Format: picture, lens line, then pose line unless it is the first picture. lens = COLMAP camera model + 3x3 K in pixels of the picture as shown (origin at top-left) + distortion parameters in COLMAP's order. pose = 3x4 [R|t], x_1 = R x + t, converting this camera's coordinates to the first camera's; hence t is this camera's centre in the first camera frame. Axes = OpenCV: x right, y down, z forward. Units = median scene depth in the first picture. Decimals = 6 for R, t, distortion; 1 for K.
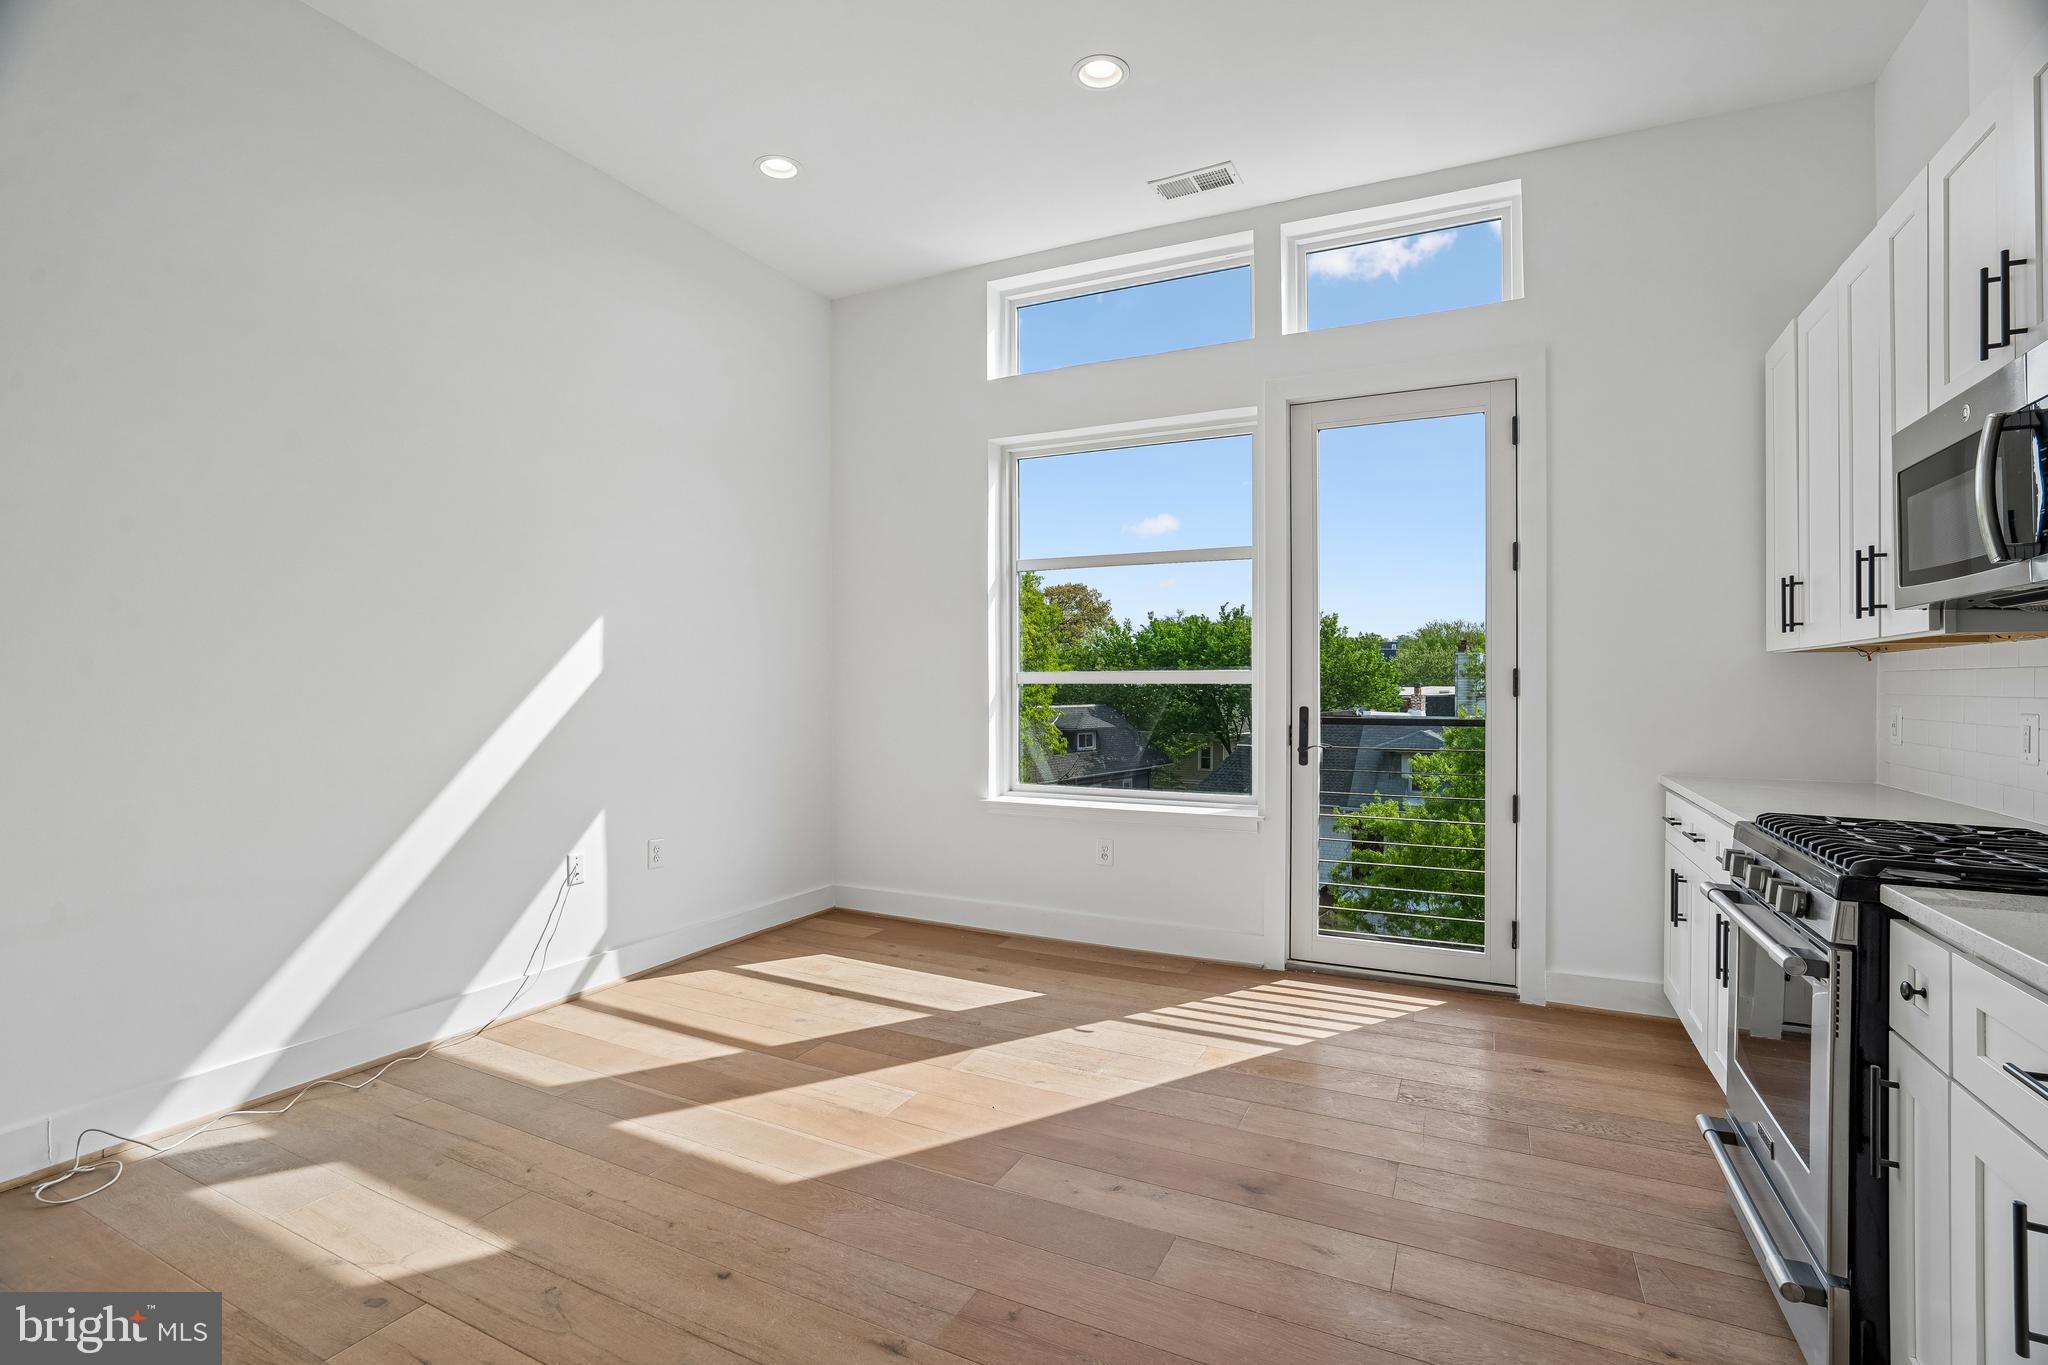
lens RADIAL K [[962.2, 0, 1013.1], [0, 962.2, 684.0], [0, 0, 1]] dist [-0.063366, 0.036766]
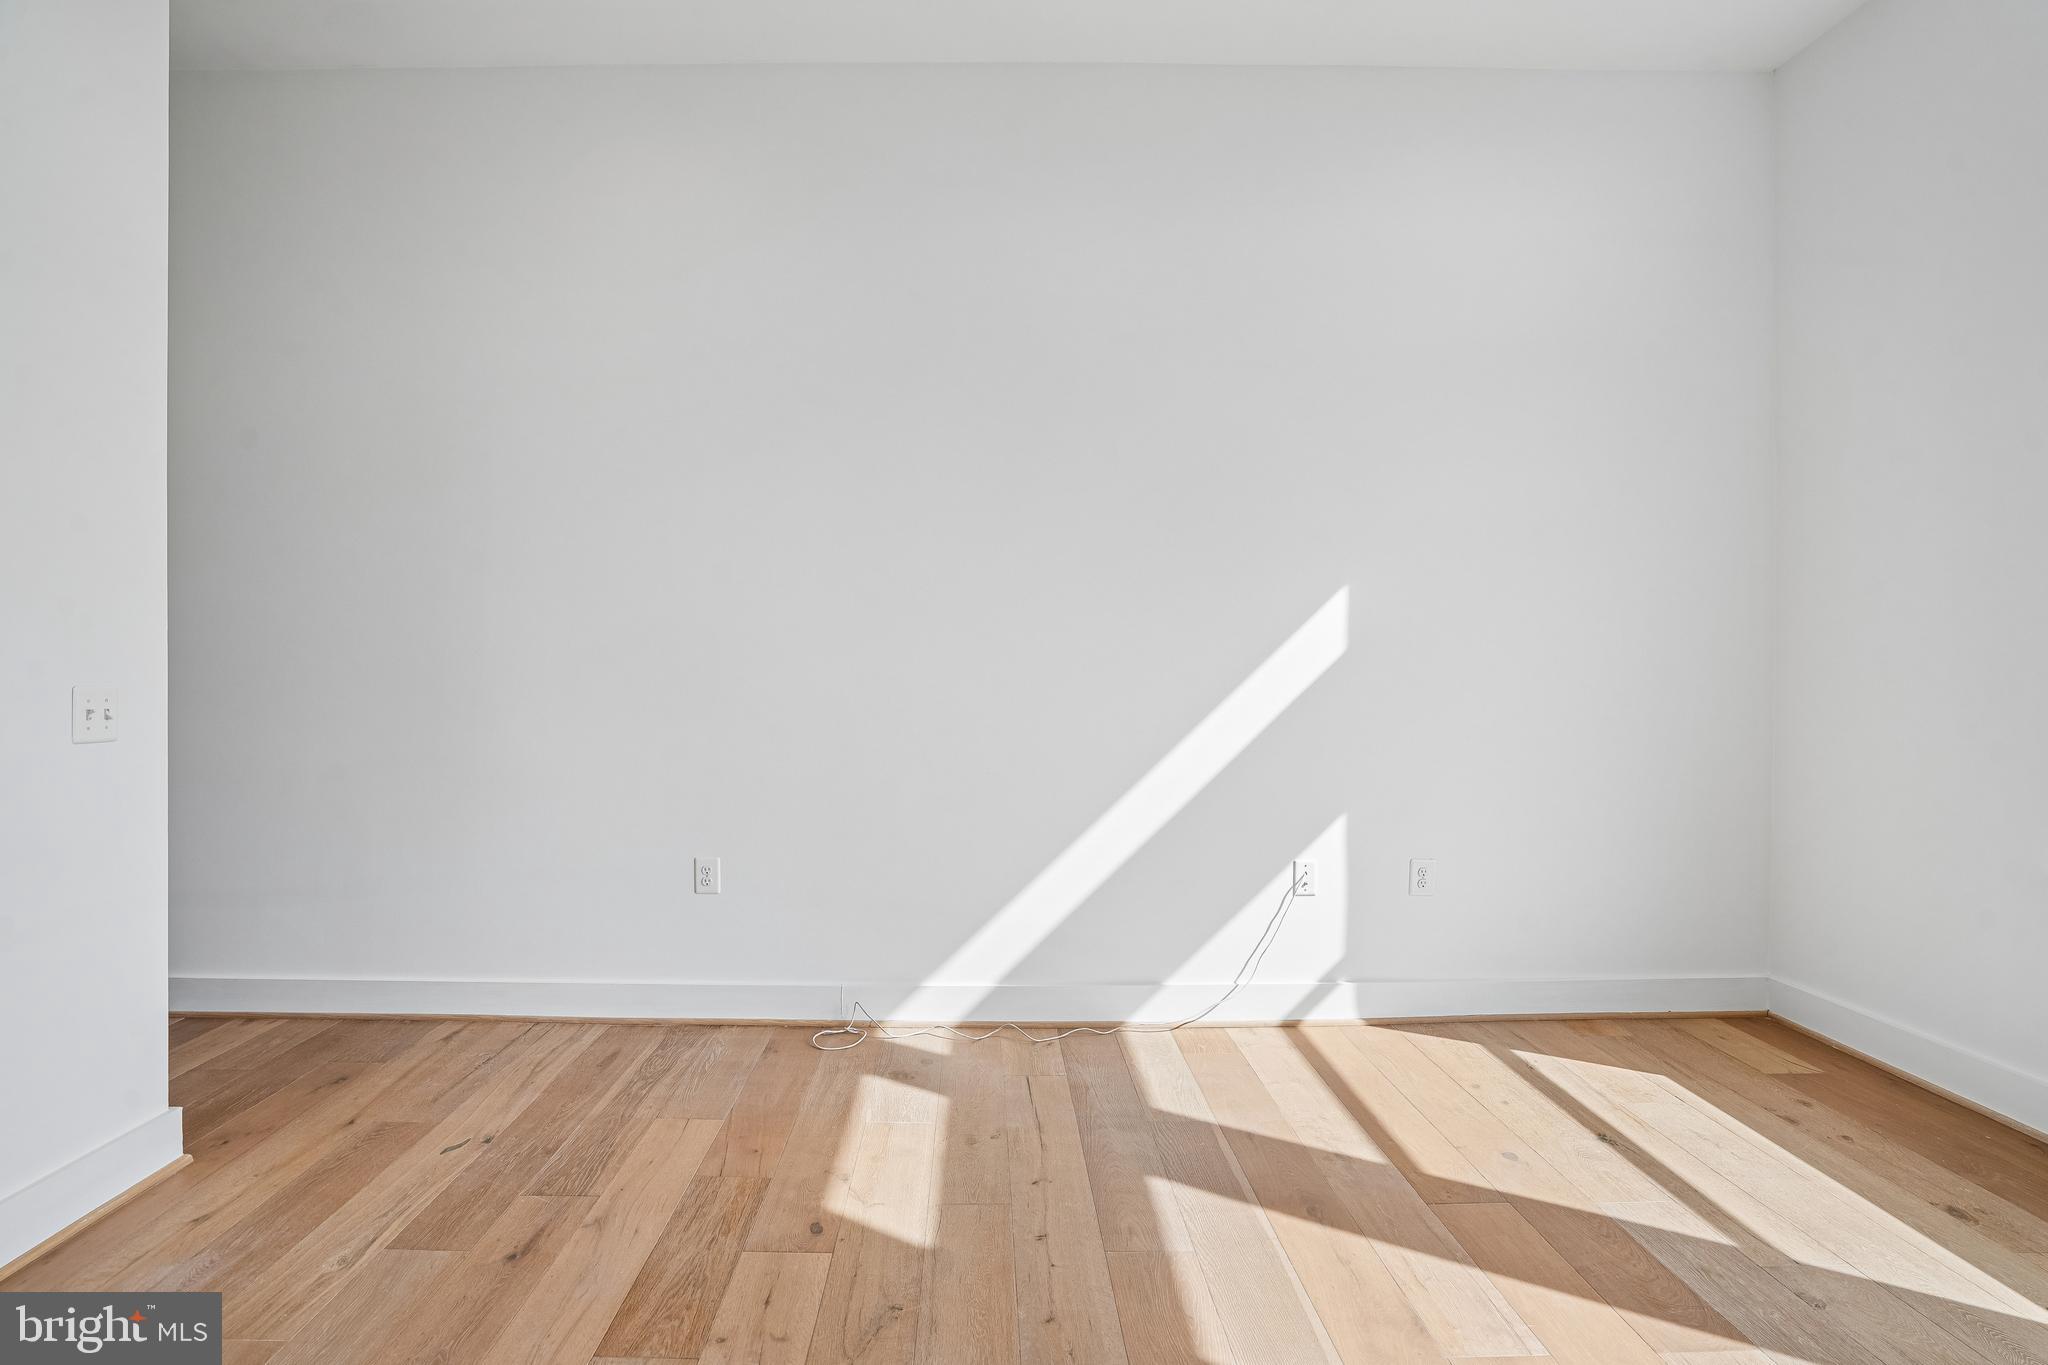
lens RADIAL K [[994.9, 0, 976.0], [0, 994.9, 680.3], [0, 0, 1]] dist [-0.043890, 0.015933]
pose [[0.456036, 0.006142, -0.889940, 0.230840], [0.000717, 0.999973, 0.007269, 0.009130], [0.889961, -0.003953, 0.456019, 0.362277]]
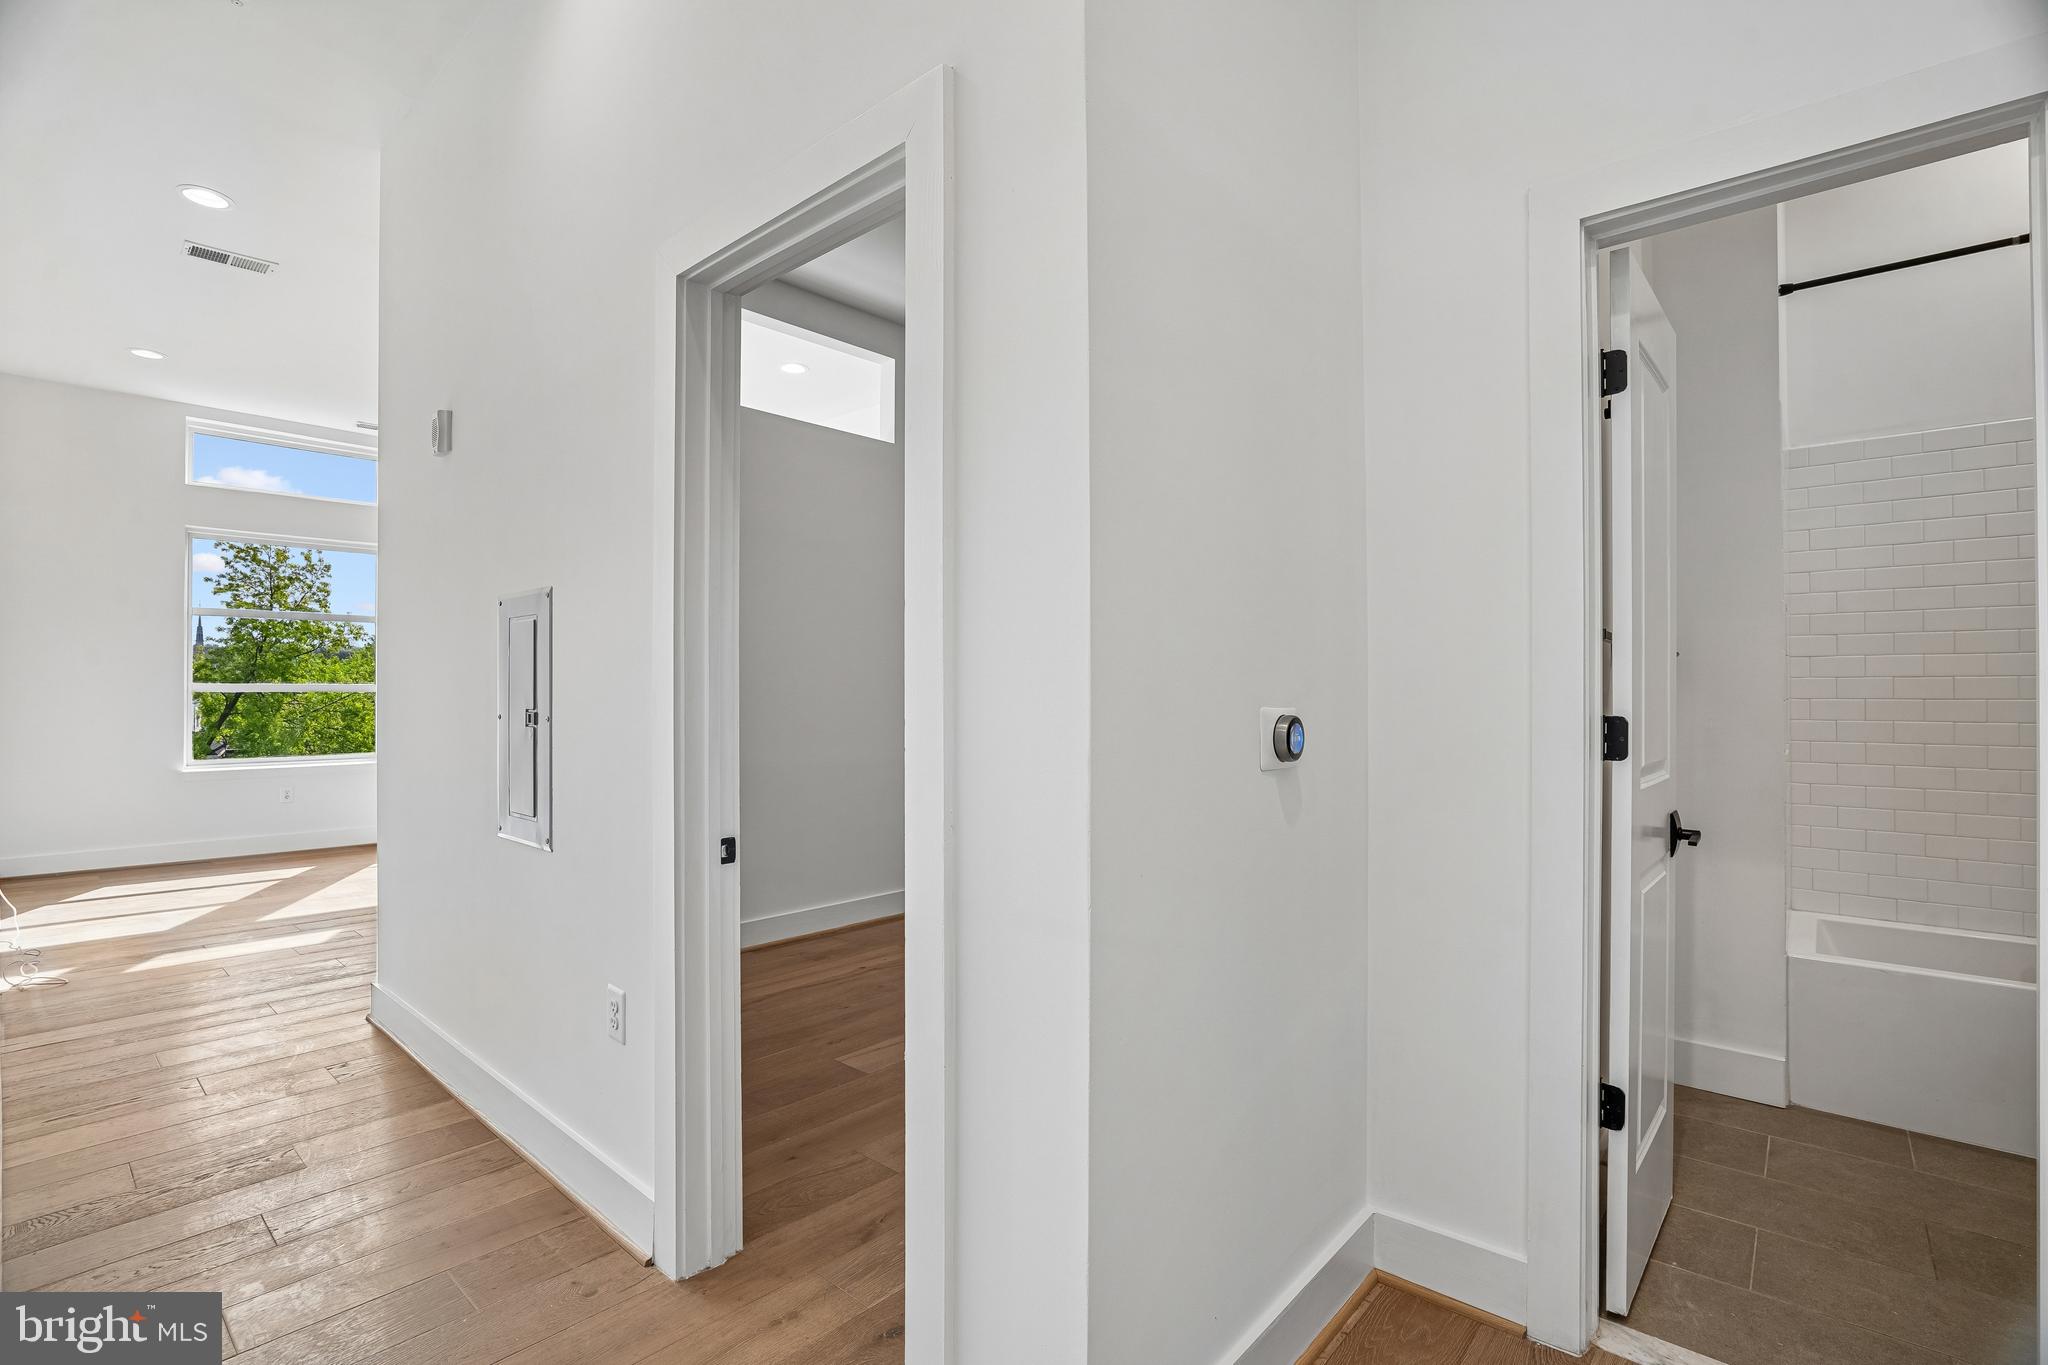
lens RADIAL K [[945.4, 0, 1024.0], [0, 945.4, 682.5], [0, 0, 1]] dist [-0.061194, 0.015339]
pose [[0.240308, 0.002423, 0.970694, -1.493285], [0.003634, 0.999988, -0.003396, -0.007866], [-0.970690, 0.004344, 0.240296, -0.799013]]
